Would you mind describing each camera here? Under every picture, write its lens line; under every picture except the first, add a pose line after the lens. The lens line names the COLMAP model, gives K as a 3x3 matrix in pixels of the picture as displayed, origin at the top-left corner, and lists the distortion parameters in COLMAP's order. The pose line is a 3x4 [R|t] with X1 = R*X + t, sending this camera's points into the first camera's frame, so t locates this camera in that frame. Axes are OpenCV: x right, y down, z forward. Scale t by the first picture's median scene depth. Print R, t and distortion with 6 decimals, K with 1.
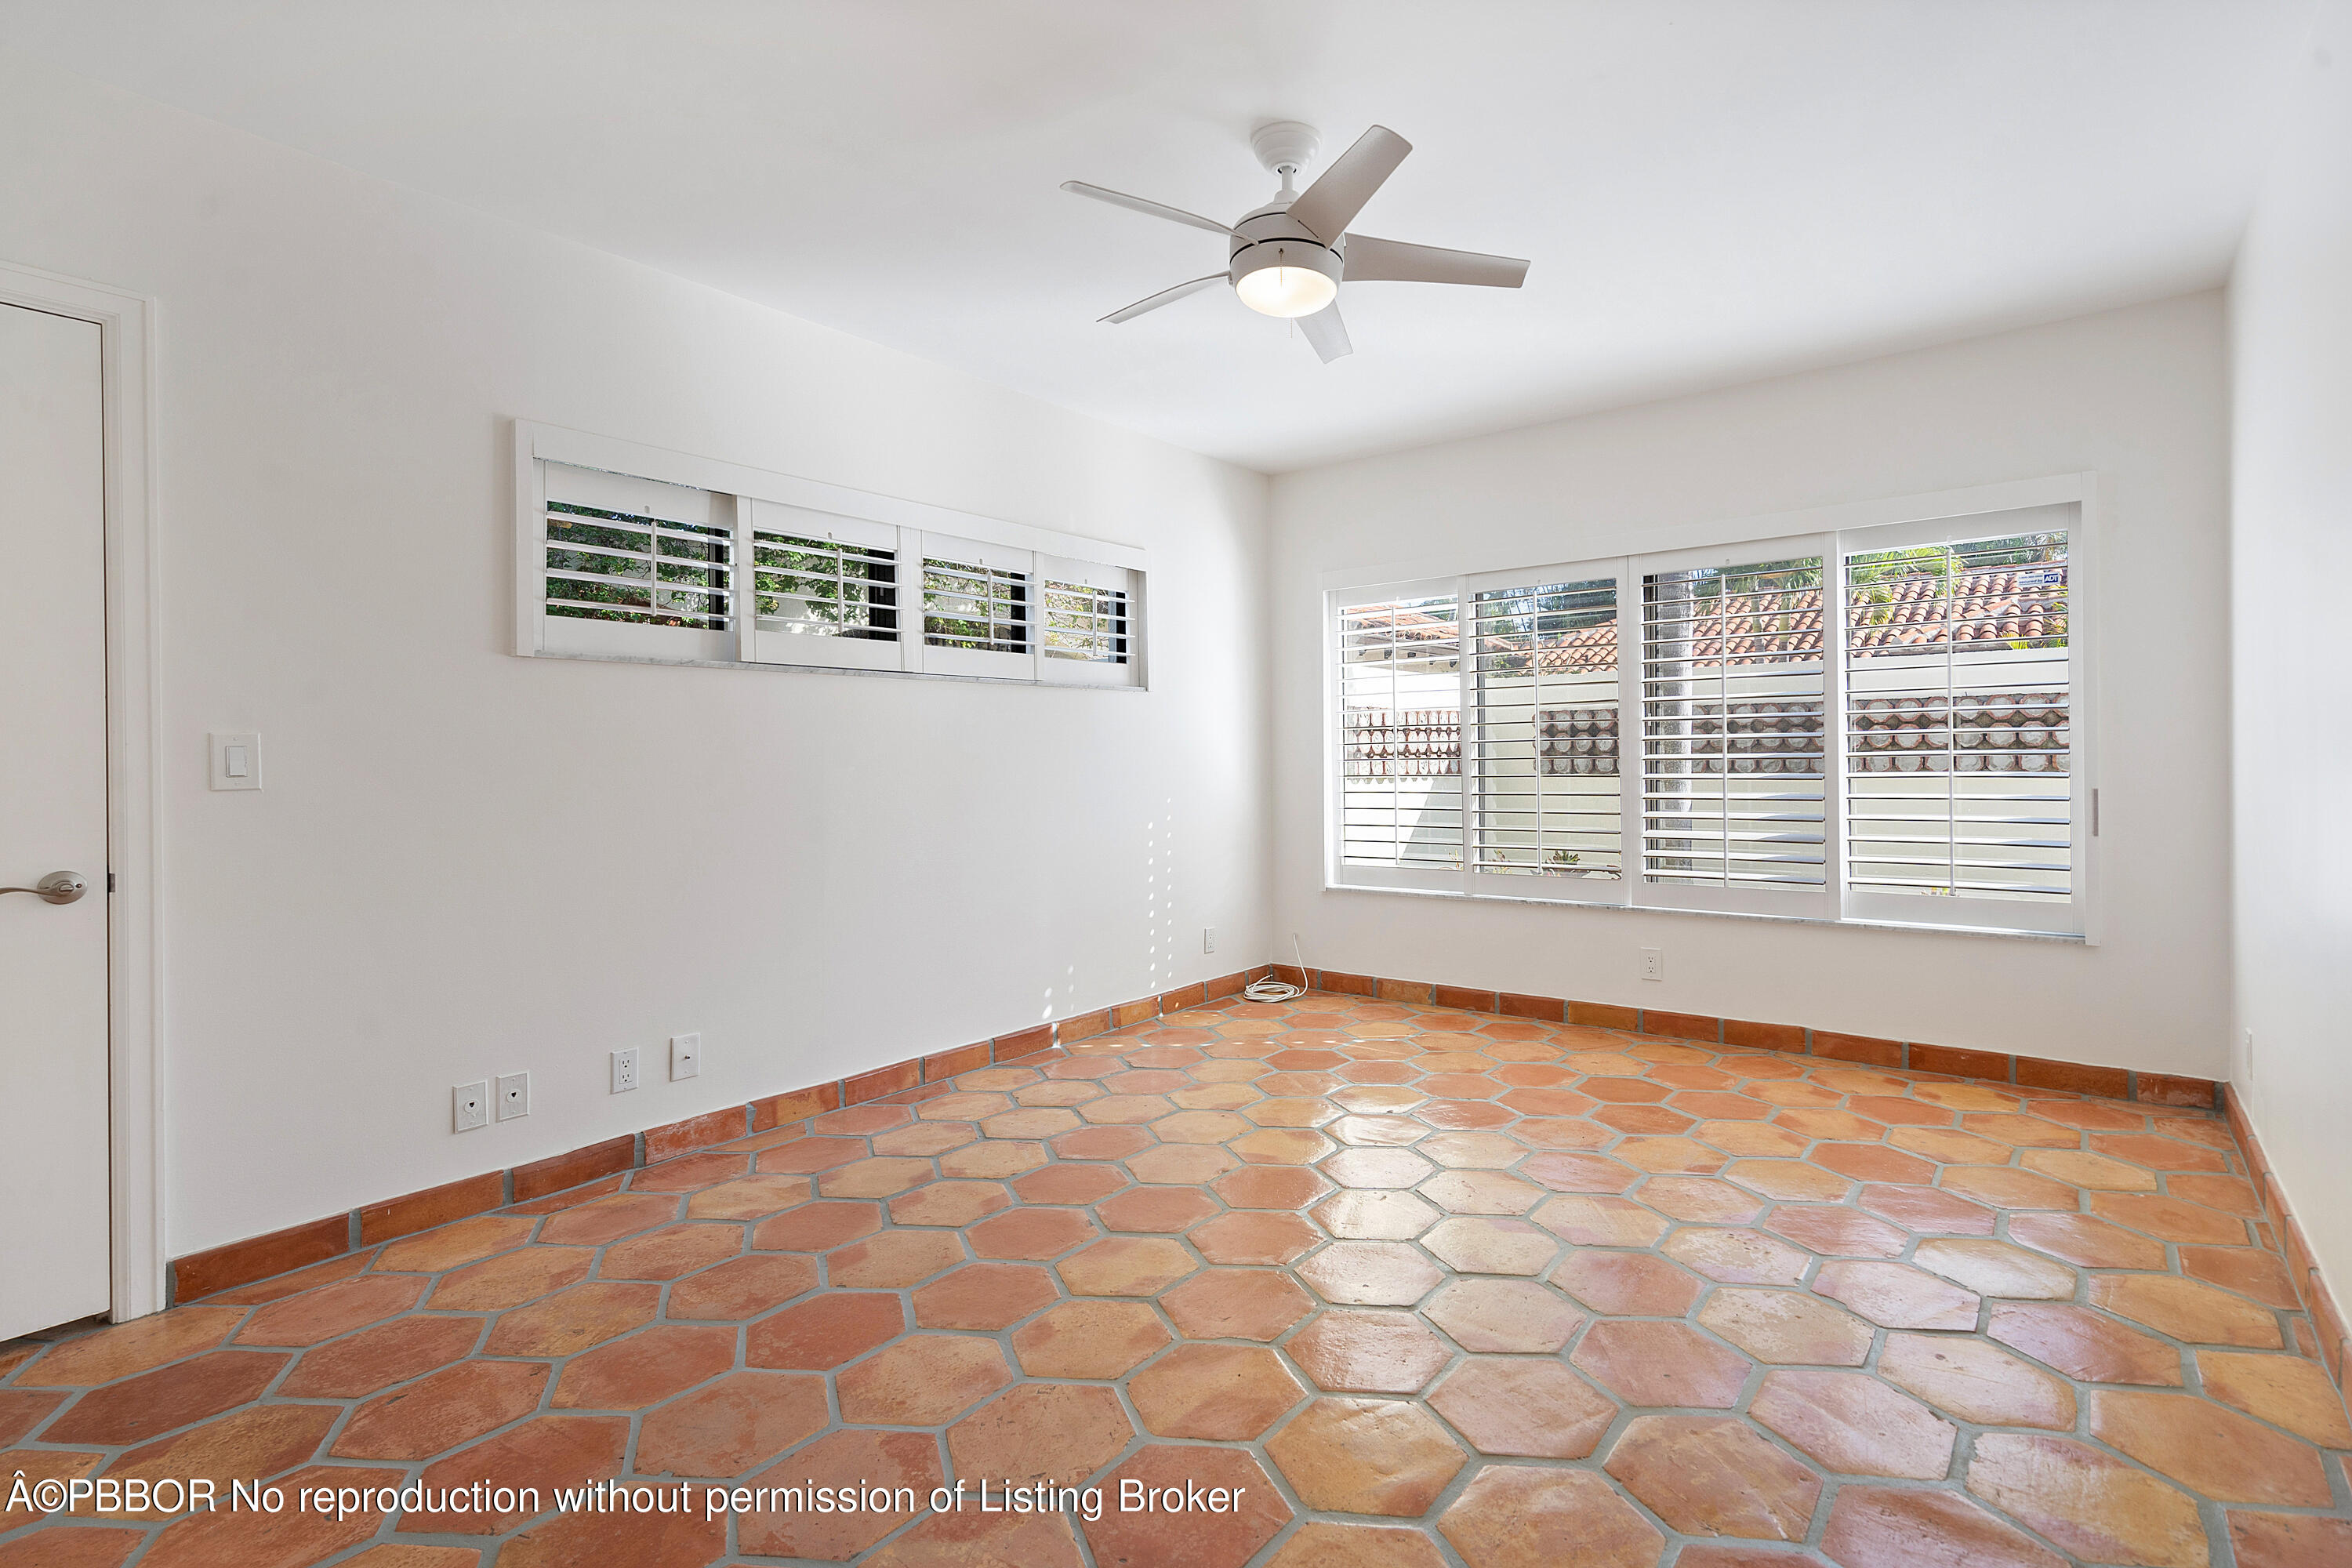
lens RADIAL K [[1069.3, 0, 1380.0], [0, 1069.3, 733.7], [0, 0, 1]] dist [0.001688, 0.000130]
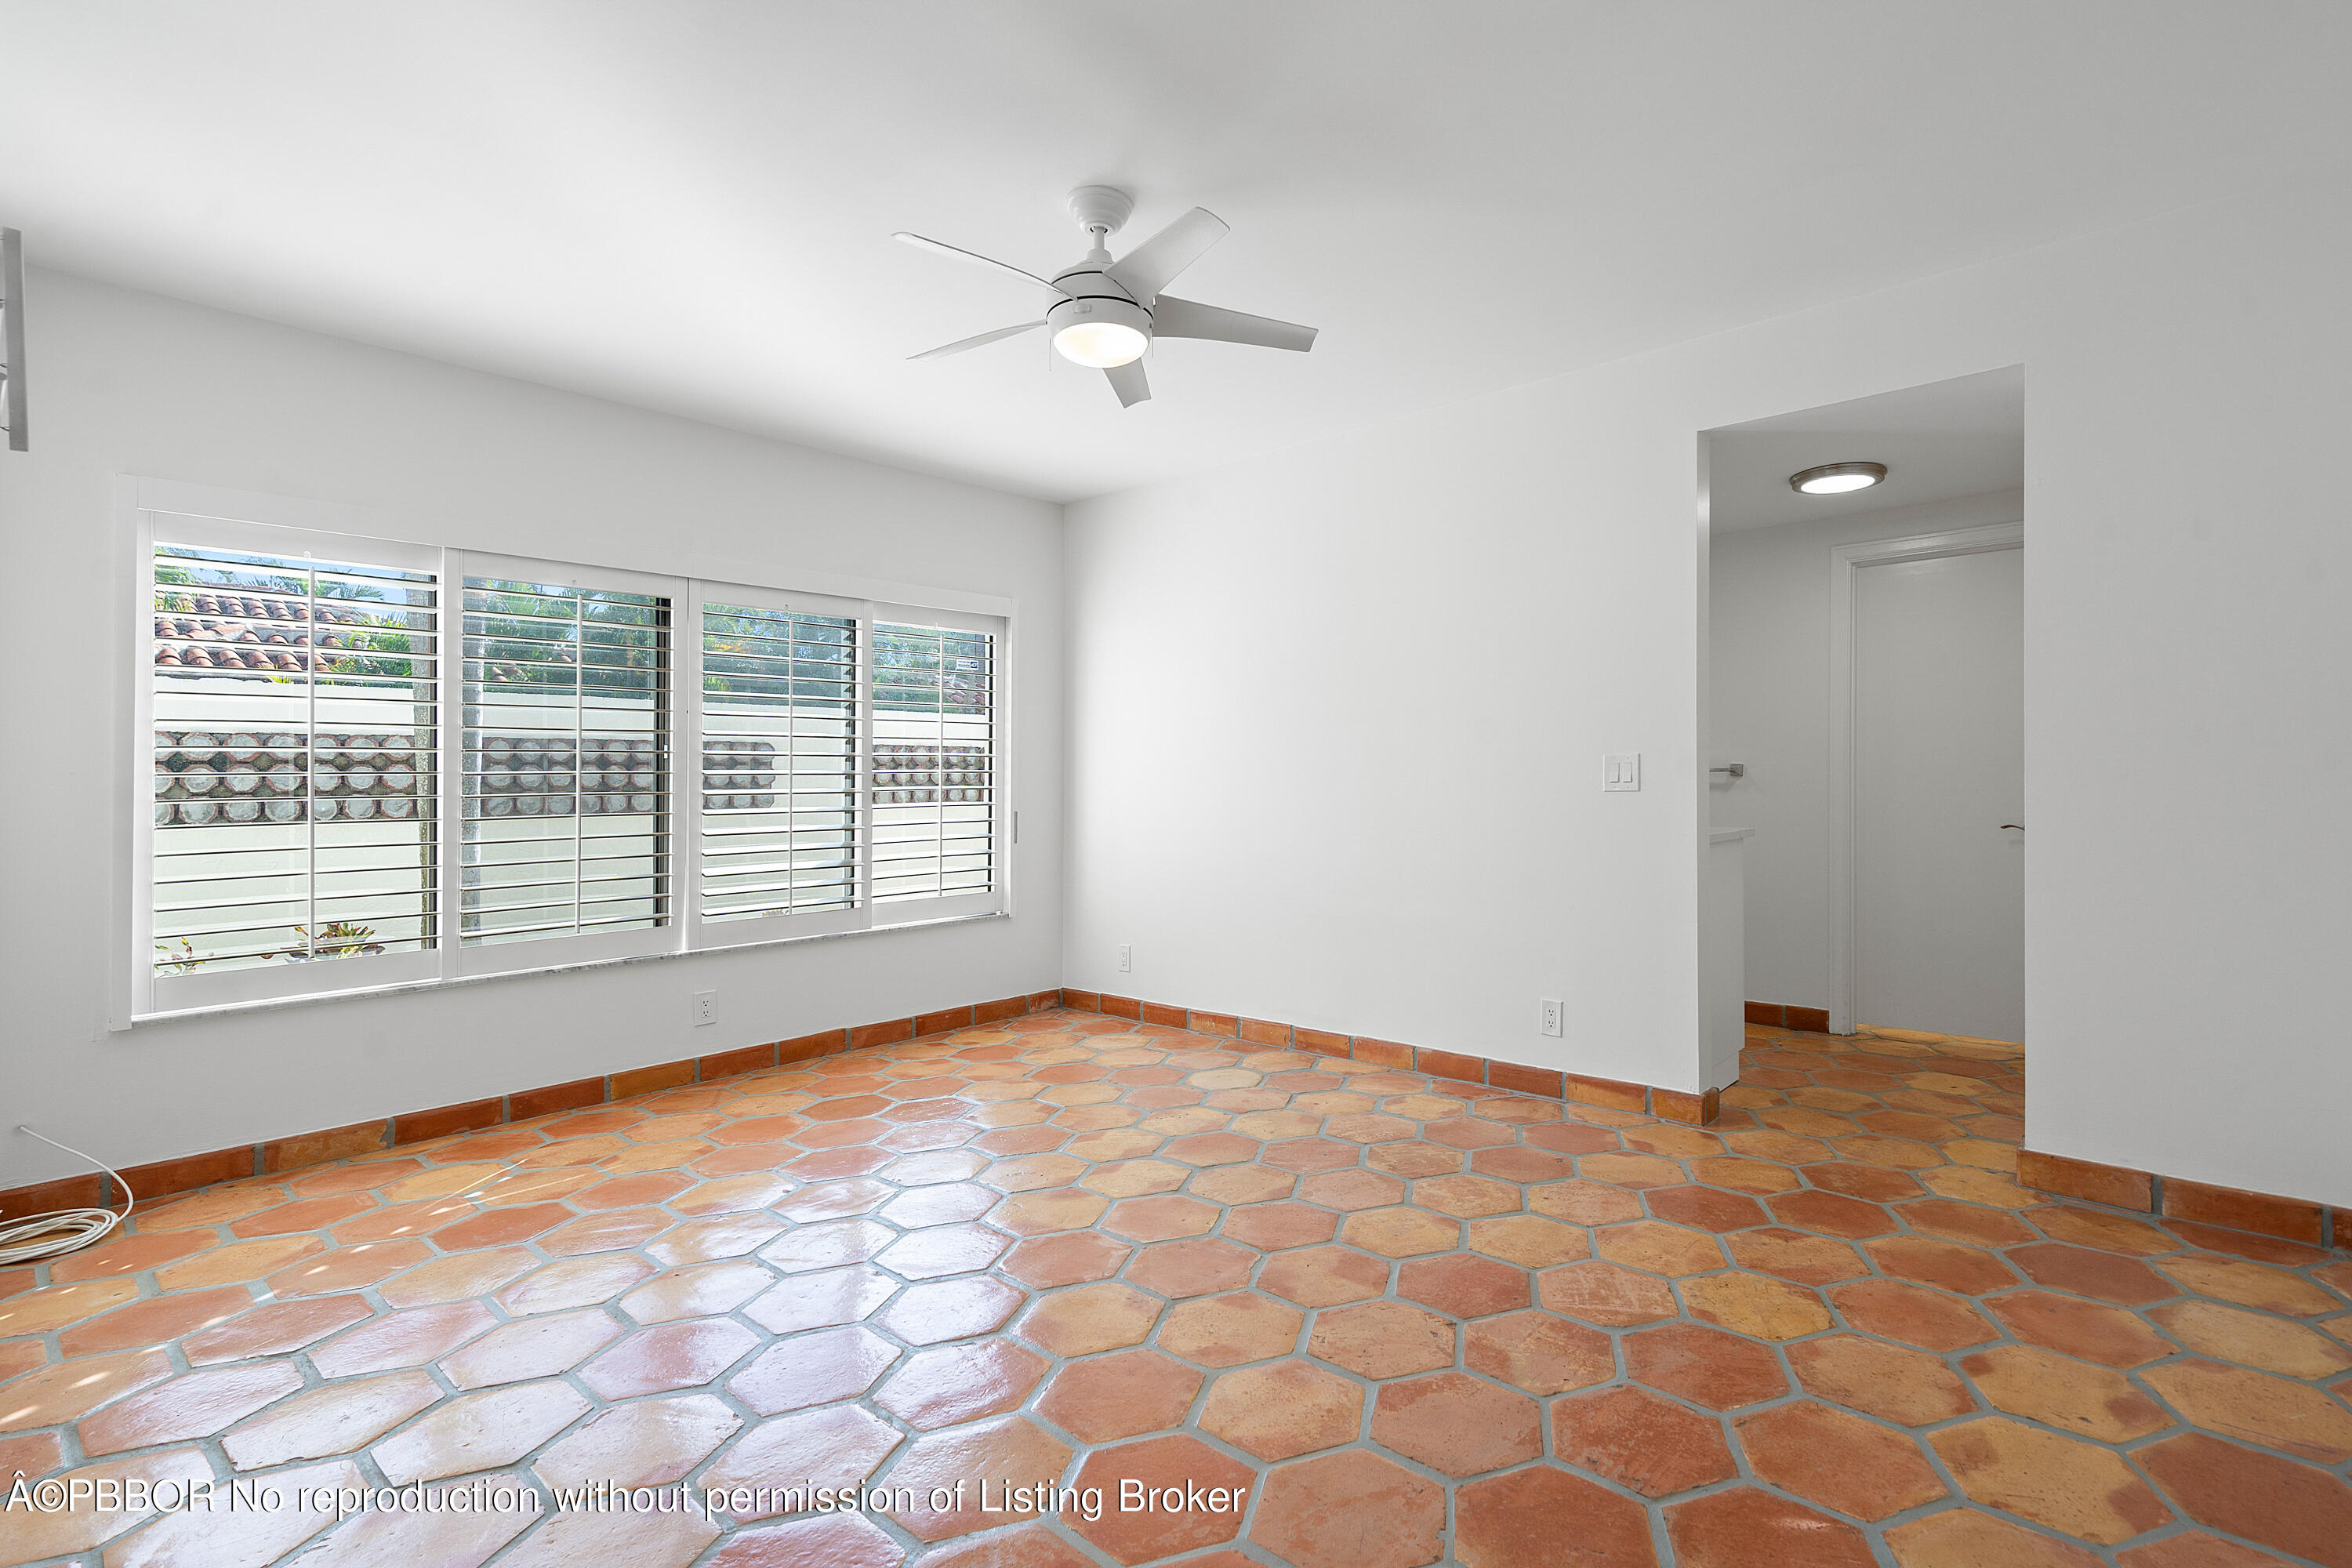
lens RADIAL K [[1092.7, 0, 1168.7], [0, 1092.7, 785.1], [0, 0, 1]] dist [0.003213, 0.000227]
pose [[0.178120, 0.007707, 0.983979, -0.614850], [-0.008107, 0.999947, -0.006365, 0.017459], [-0.983975, -0.006844, 0.178173, 0.400502]]
